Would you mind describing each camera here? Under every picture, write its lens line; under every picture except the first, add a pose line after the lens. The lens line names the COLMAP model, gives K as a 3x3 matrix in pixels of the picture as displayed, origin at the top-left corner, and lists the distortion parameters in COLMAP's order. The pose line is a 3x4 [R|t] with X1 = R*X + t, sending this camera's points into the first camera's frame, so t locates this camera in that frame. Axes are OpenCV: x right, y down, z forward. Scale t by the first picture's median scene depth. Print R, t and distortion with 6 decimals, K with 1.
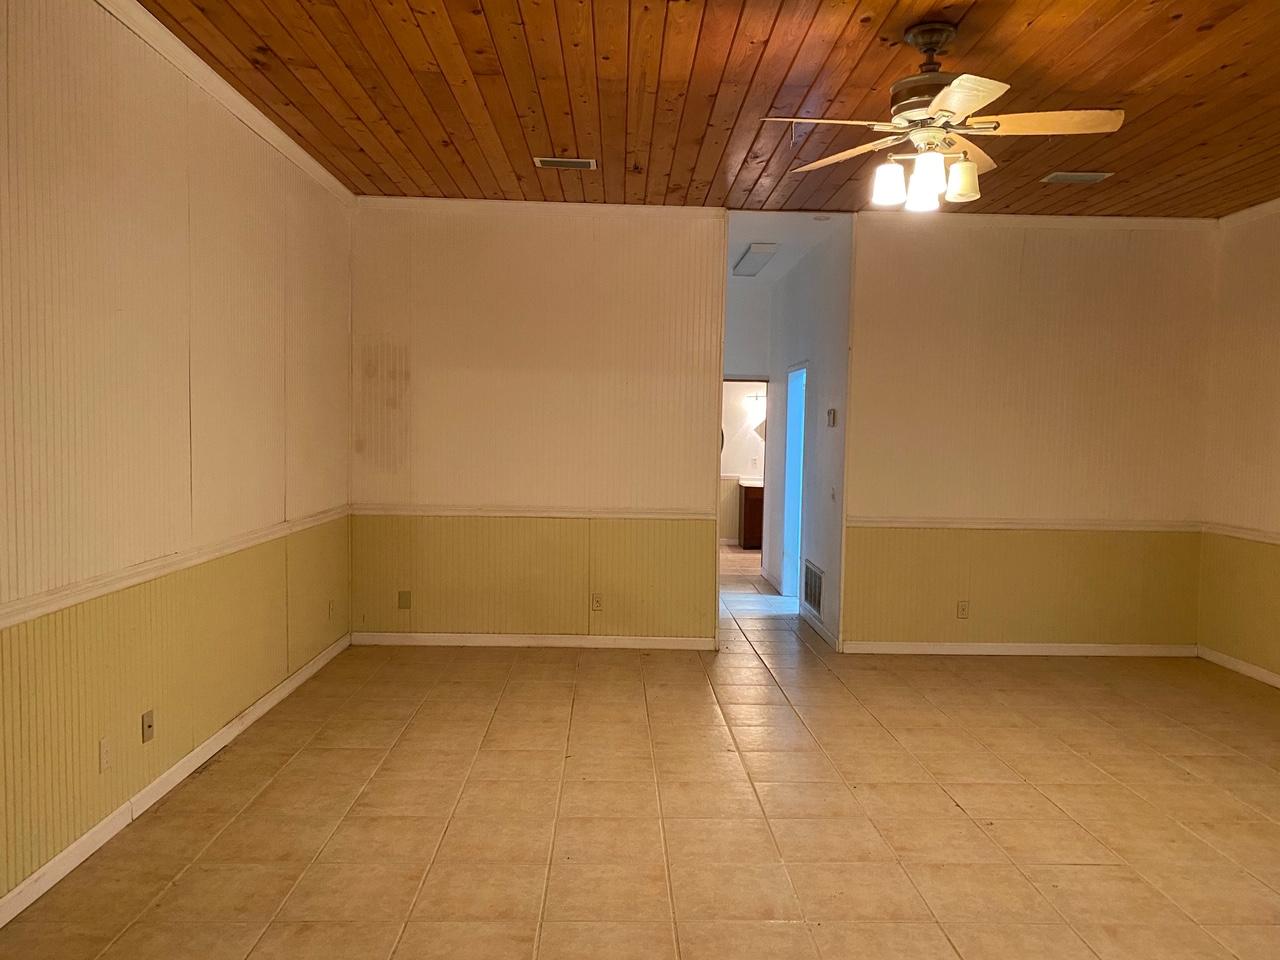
lens RADIAL K [[979.9, 0, 640.3], [0, 979.9, 481.4], [0, 0, 1]] dist [0.013506, -0.005523]
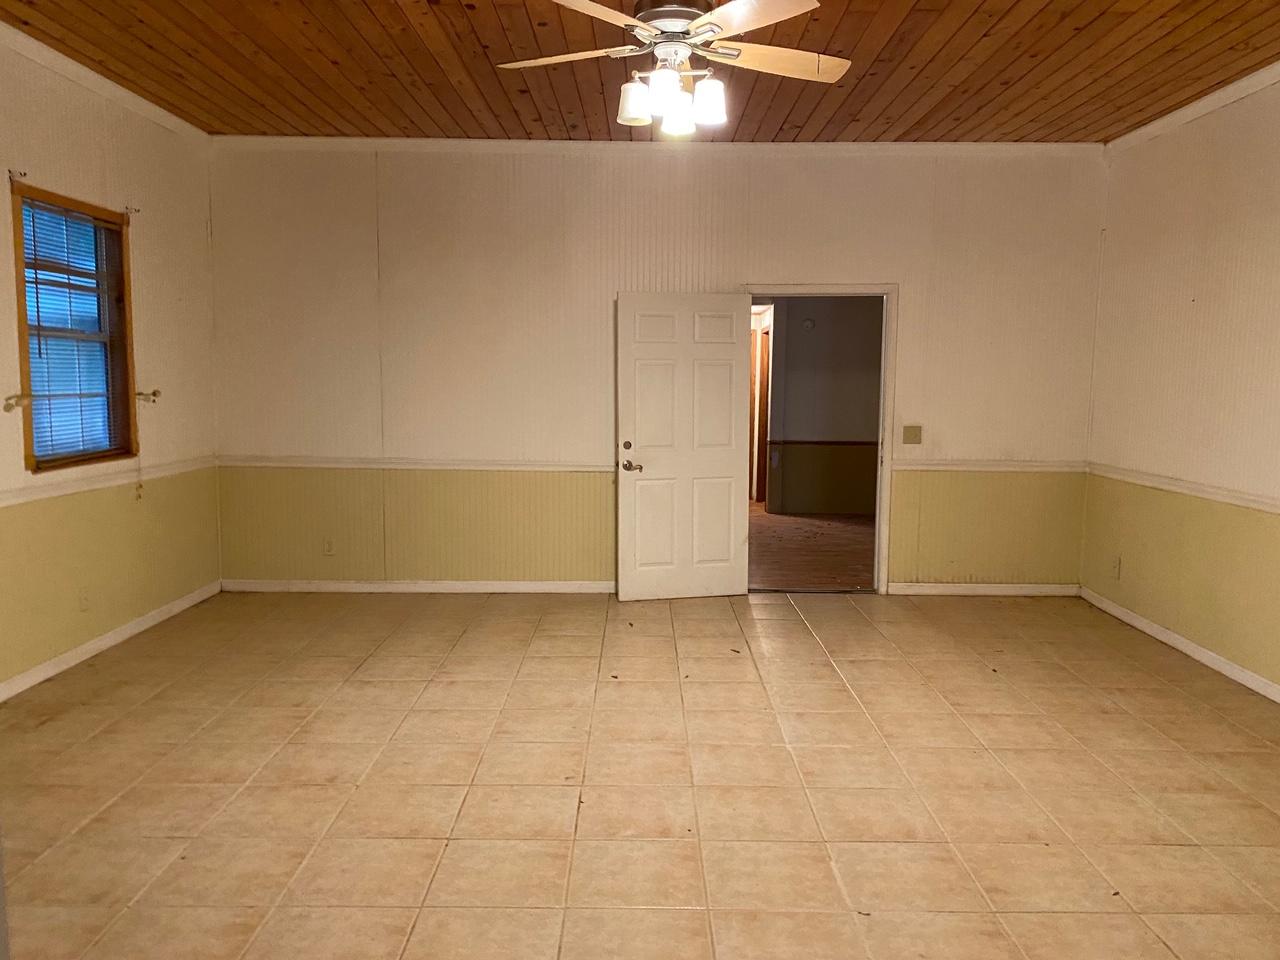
lens RADIAL K [[979.9, 0, 640.2], [0, 979.9, 479.6], [0, 0, 1]] dist [0.013506, -0.005523]
pose [[-0.999132, -0.035157, 0.022336, 0.293570], [-0.031142, 0.986637, 0.159930, -0.100502], [-0.027660, 0.159096, -0.986876, 2.023846]]
